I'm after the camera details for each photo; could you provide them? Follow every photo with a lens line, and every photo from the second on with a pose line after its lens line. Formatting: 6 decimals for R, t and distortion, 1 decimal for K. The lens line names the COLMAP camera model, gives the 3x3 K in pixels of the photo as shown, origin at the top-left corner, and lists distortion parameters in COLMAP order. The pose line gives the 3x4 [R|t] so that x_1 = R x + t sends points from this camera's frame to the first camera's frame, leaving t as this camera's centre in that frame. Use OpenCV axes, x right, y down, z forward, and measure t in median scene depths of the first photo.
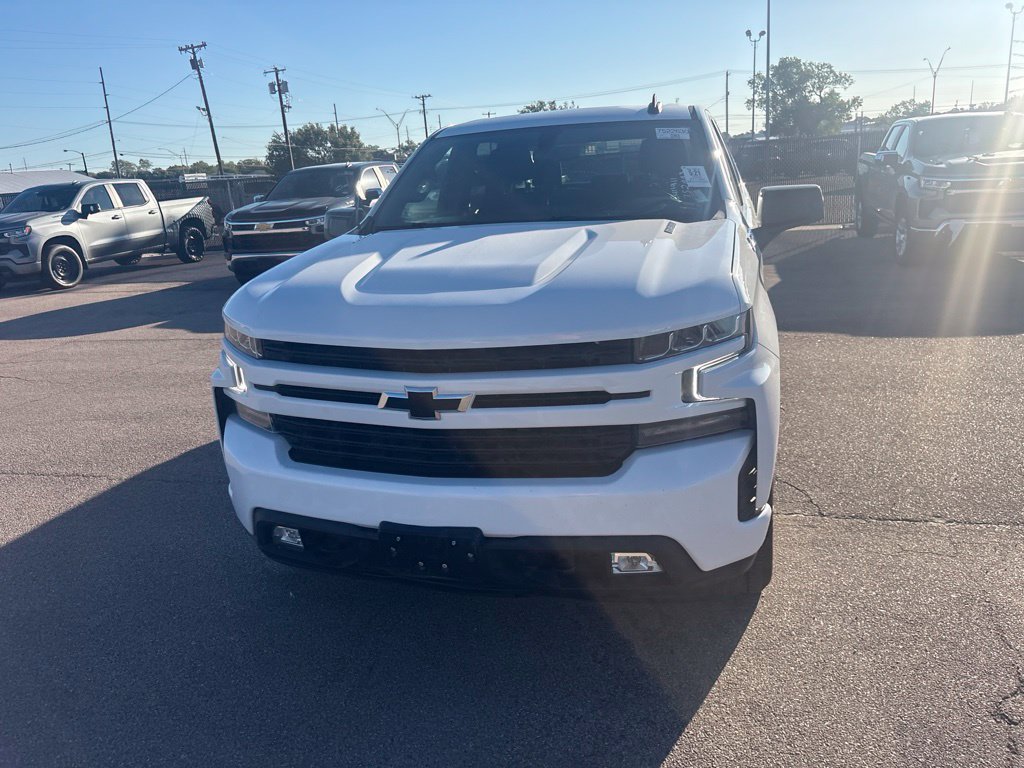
lens RADIAL K [[768.0, 0, 499.6], [0, 768.0, 369.1], [0, 0, 1]] dist [0.065328, -0.065517]
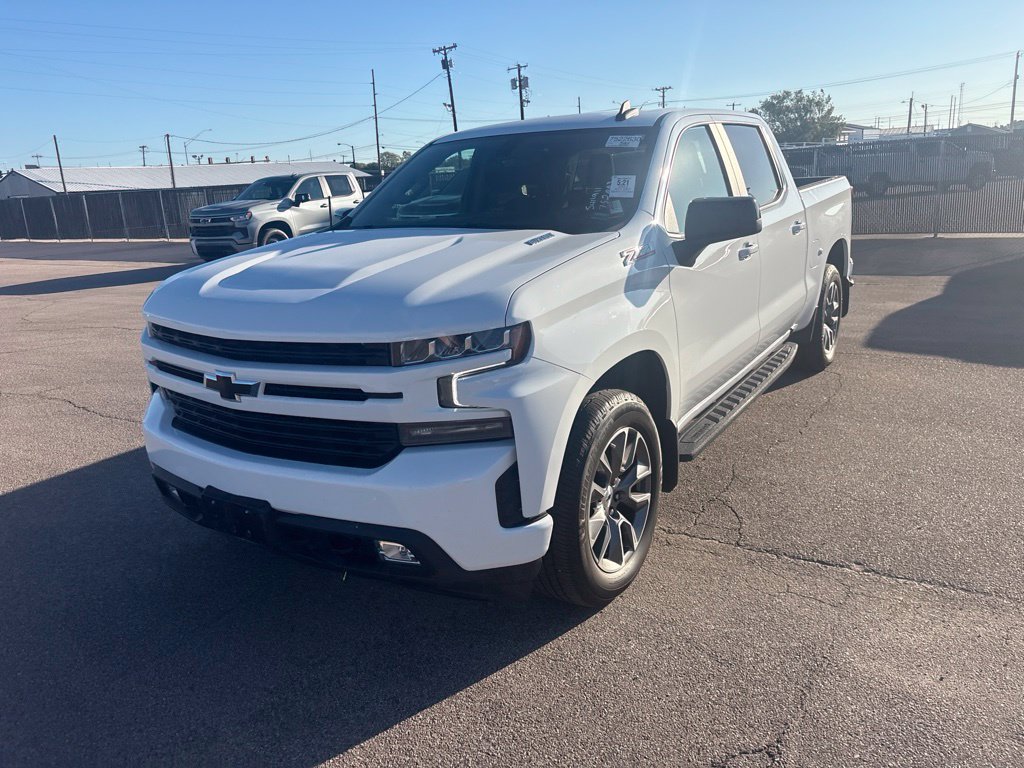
lens RADIAL K [[769.0, 0, 505.9], [0, 769.0, 363.7], [0, 0, 1]] dist [0.021293, -0.002231]
pose [[0.956965, 0.081156, -0.278626, 0.103485], [-0.079908, 0.996676, 0.015851, -0.006659], [0.278987, 0.007096, 0.960269, 0.003097]]
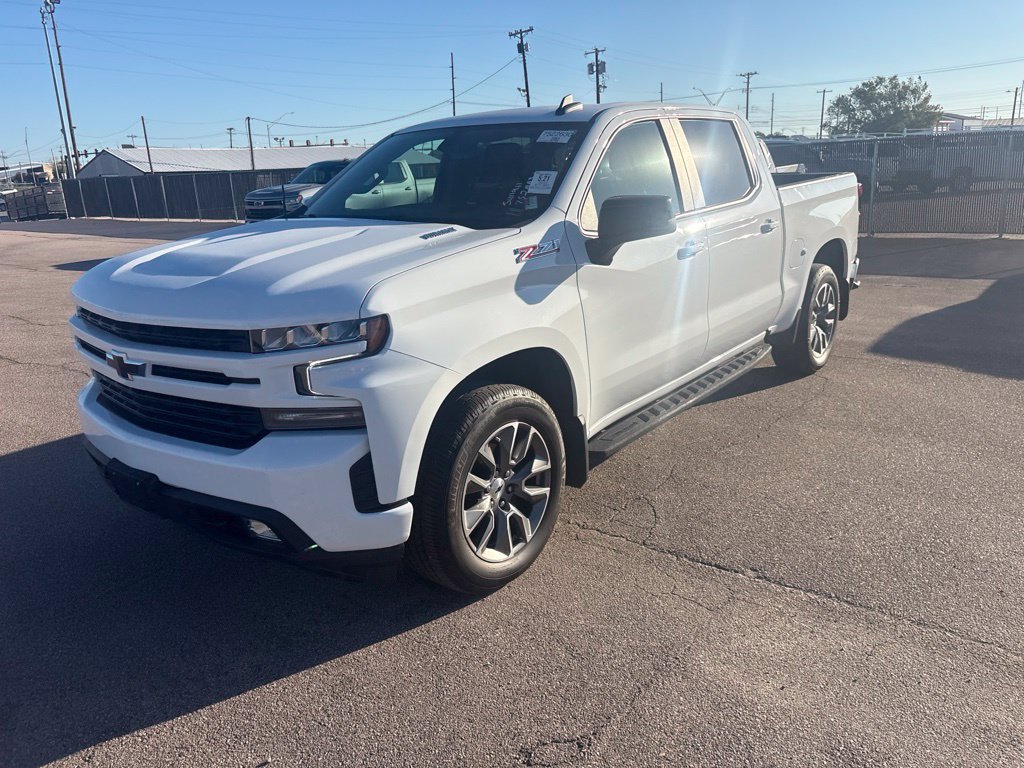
lens RADIAL K [[767.1, 0, 505.1], [0, 767.1, 380.4], [0, 0, 1]] dist [0.030065, -0.012276]
pose [[0.923048, 0.131818, -0.361395, 0.152521], [-0.117469, 0.991171, 0.061498, -0.013168], [0.366311, -0.014313, 0.930383, 0.015583]]
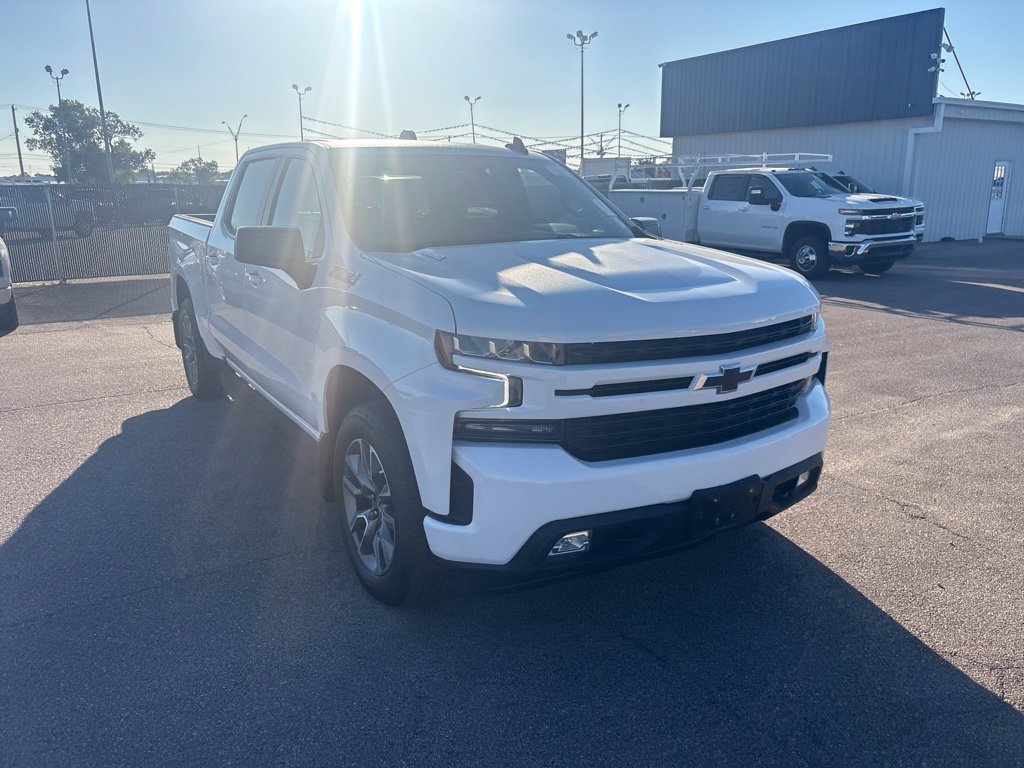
lens RADIAL K [[780.1, 0, 490.1], [0, 780.1, 383.6], [0, 0, 1]] dist [0.038854, -0.029302]
pose [[0.679980, -0.115451, 0.724084, -0.208573], [0.149154, 0.988658, 0.017566, -0.004014], [-0.717900, 0.096055, 0.689488, 0.073586]]
